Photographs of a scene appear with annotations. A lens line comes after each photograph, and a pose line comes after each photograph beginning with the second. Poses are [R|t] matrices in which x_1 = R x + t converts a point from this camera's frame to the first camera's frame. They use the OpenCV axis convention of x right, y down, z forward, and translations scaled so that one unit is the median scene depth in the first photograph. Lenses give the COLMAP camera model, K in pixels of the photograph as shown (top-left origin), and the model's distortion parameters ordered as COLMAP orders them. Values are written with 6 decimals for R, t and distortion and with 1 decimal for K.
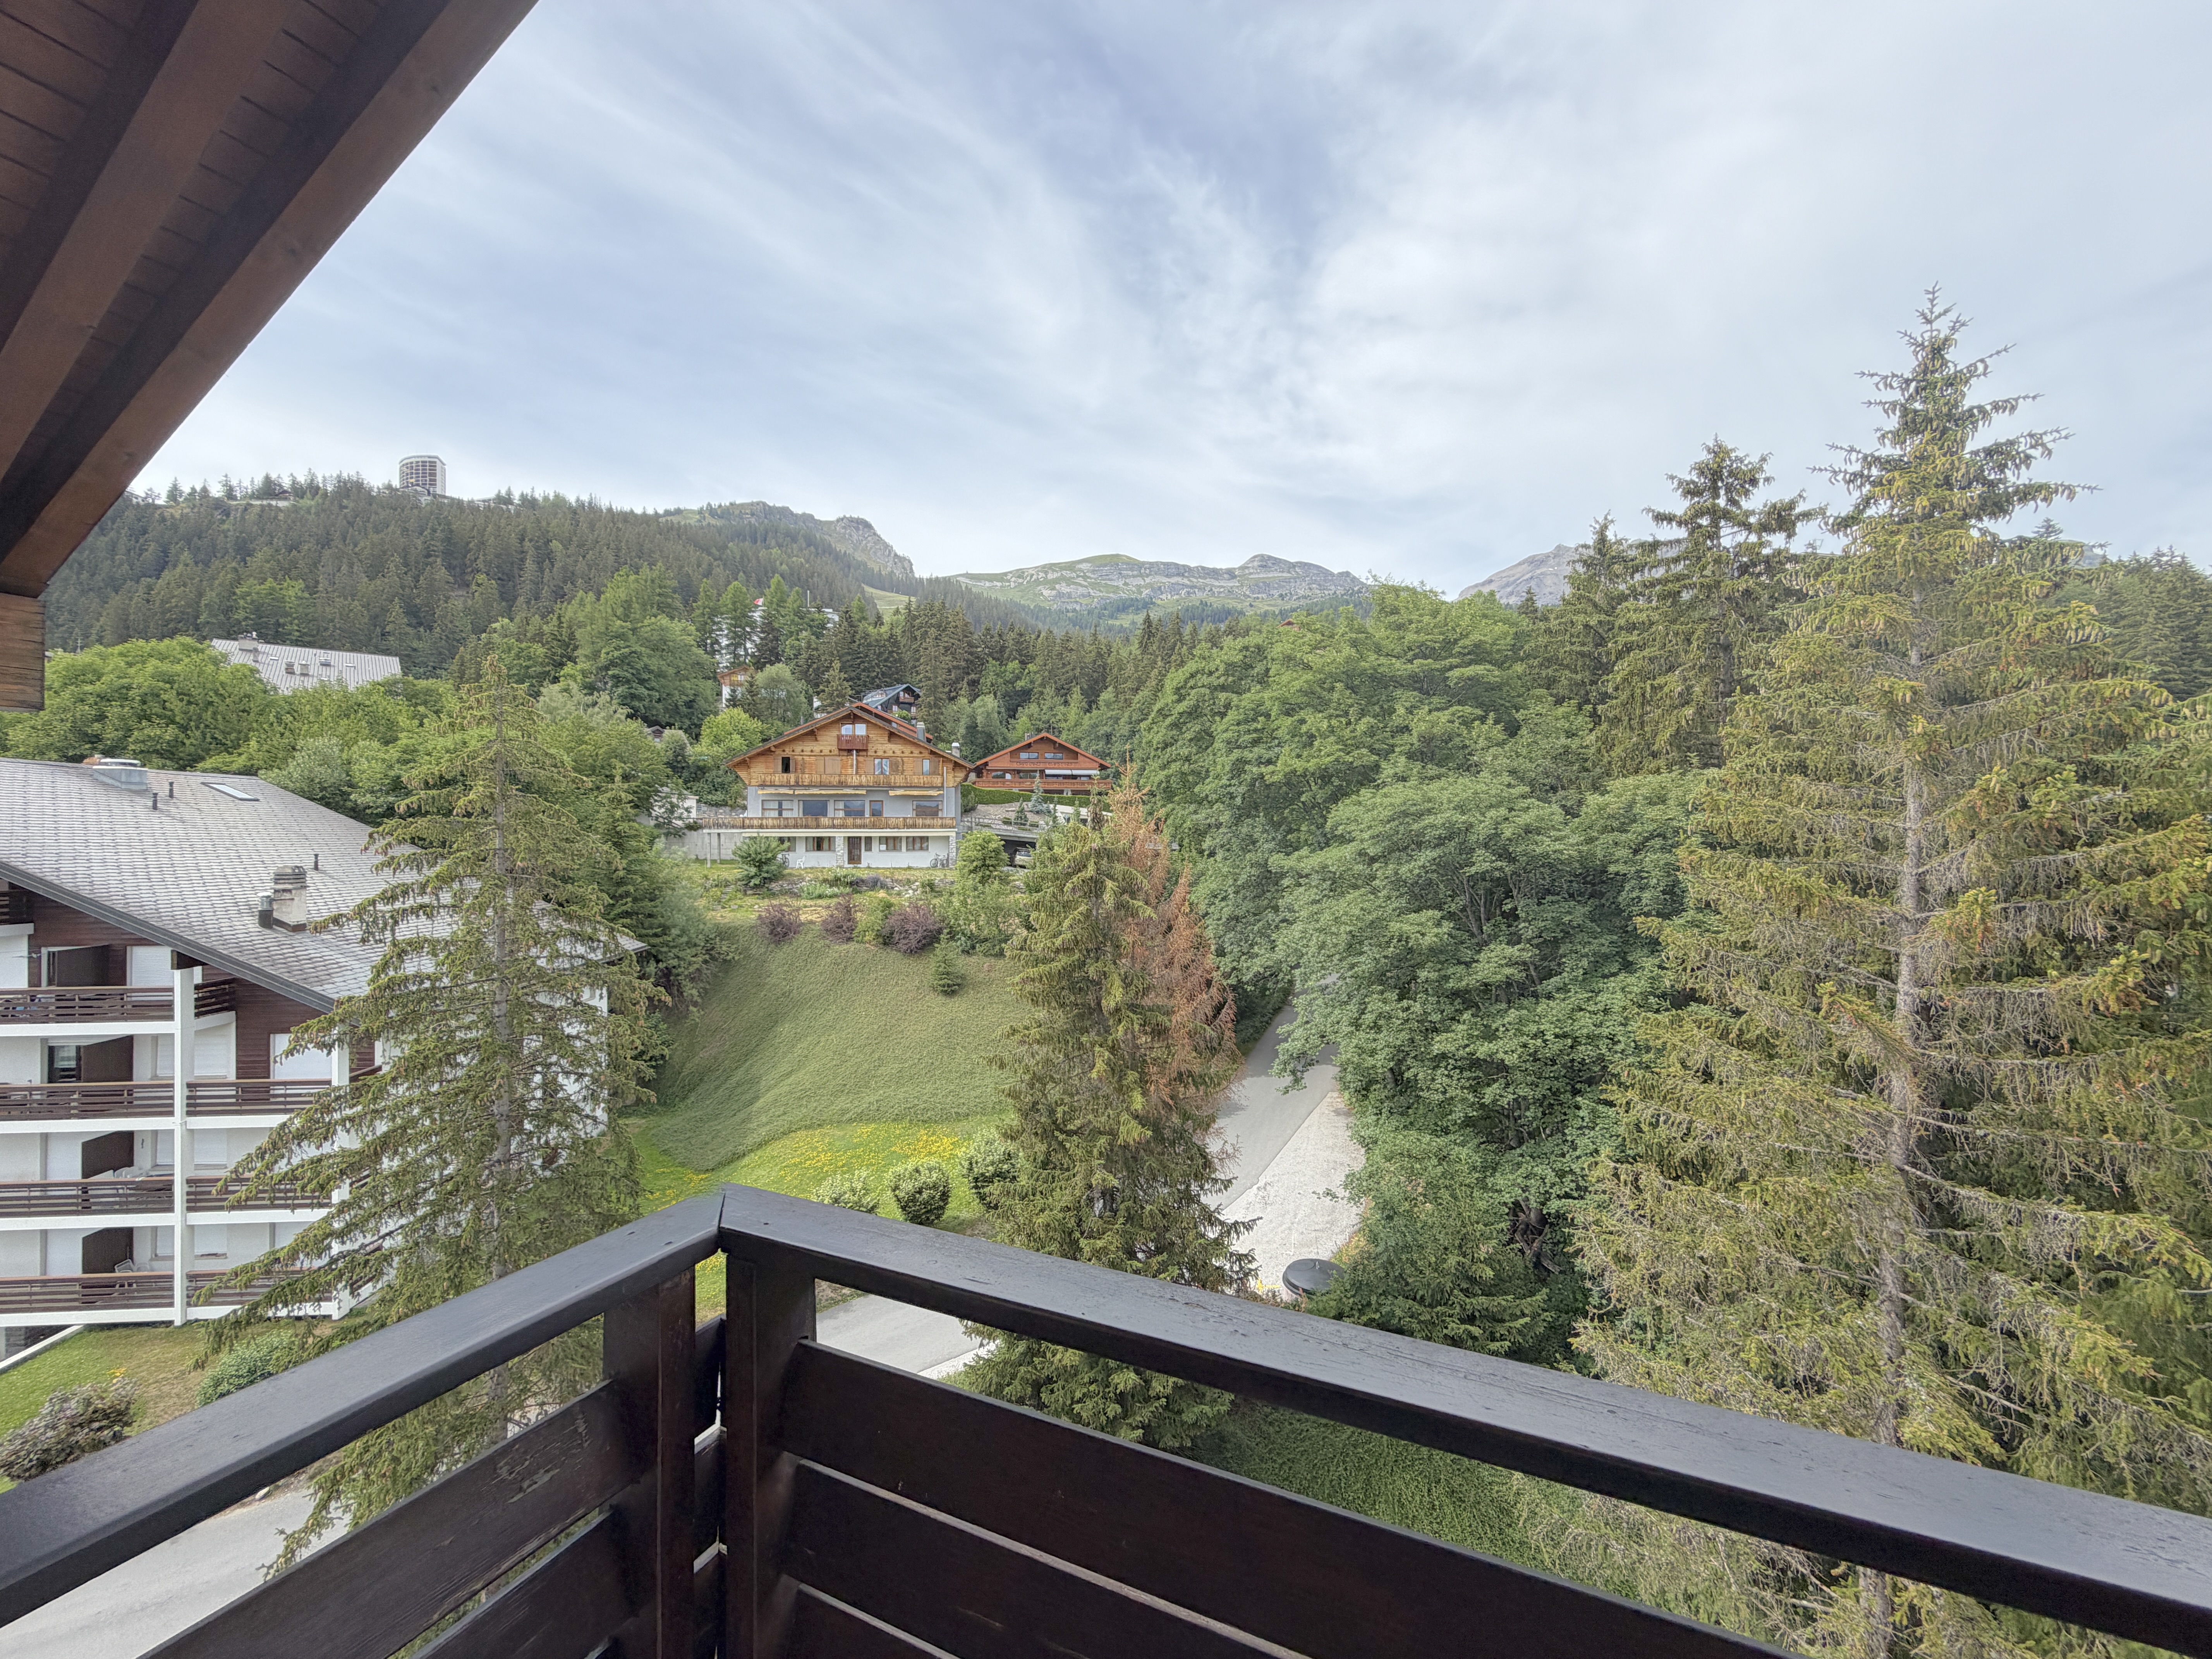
lens RADIAL K [[879.4, 0, 1106.0], [0, 879.4, 829.5], [0, 0, 1]] dist [-0.002696, -0.000397]
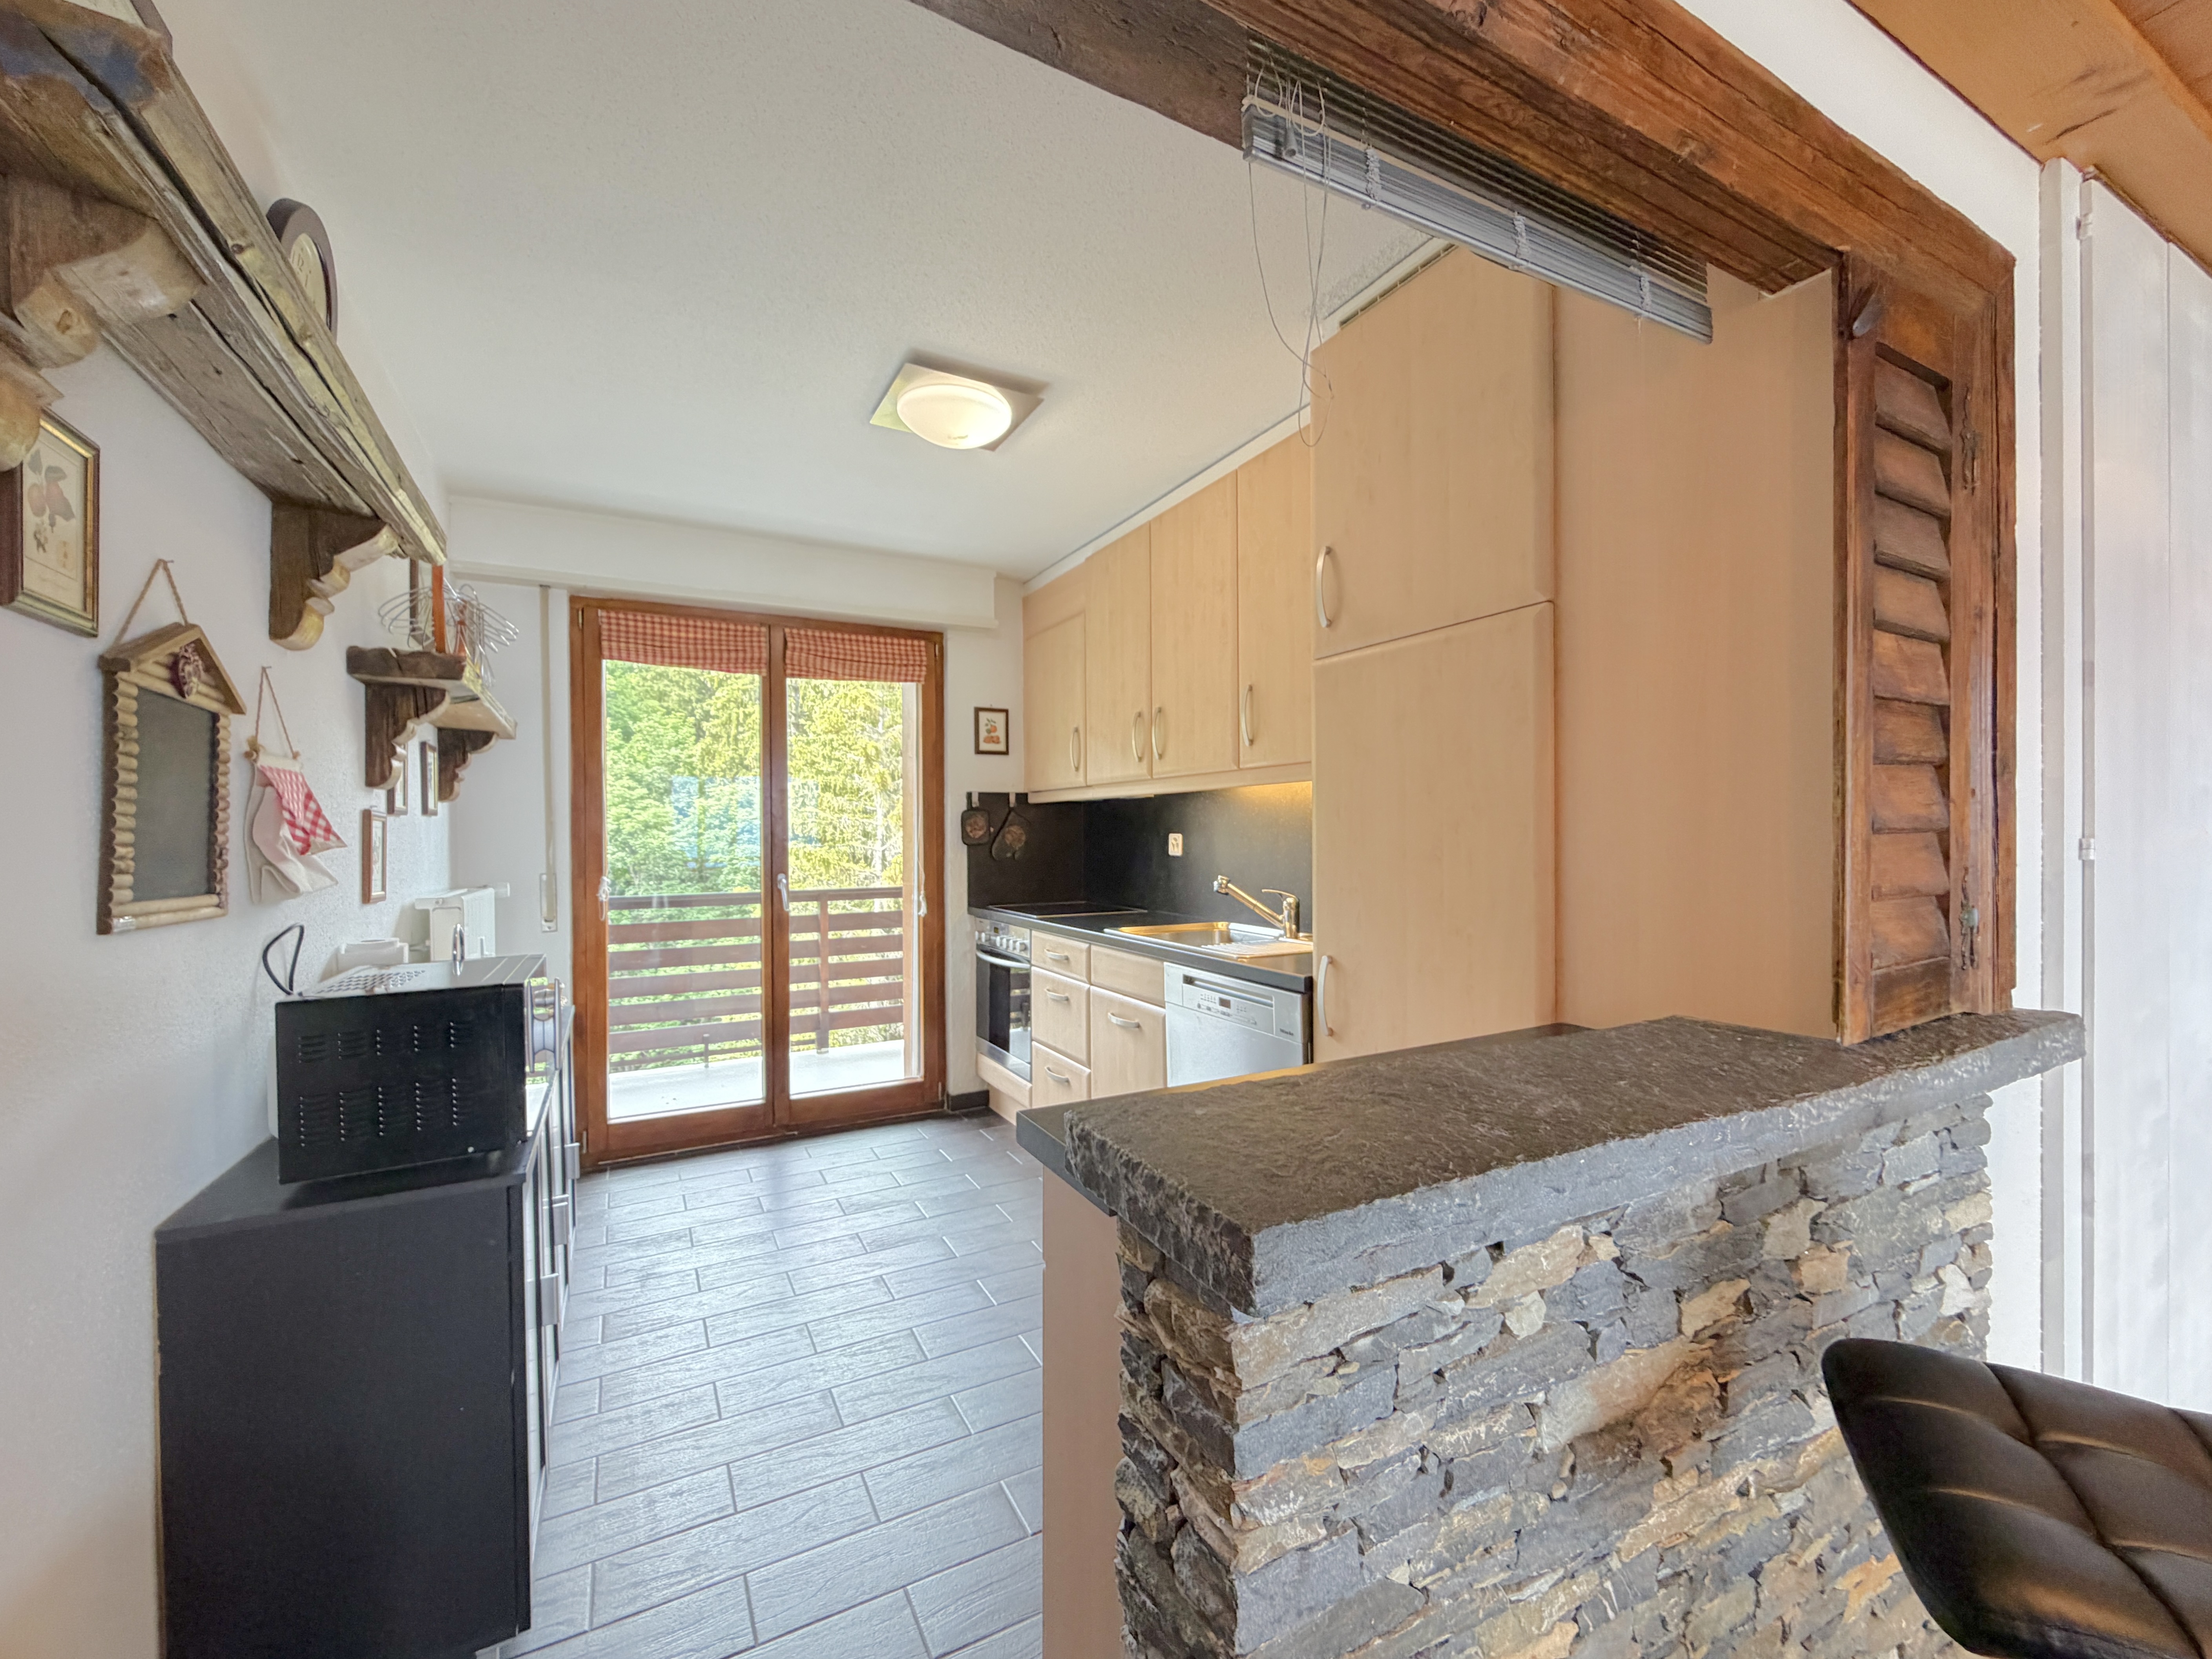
lens RADIAL K [[905.7, 0, 1102.4], [0, 905.7, 836.5], [0, 0, 1]] dist [-0.000805, 0.000082]
pose [[0.595049, 0.000079, 0.803689, -0.116136], [-0.005898, 0.999973, 0.004268, 0.005000], [-0.803668, -0.007280, 0.595034, -0.185382]]
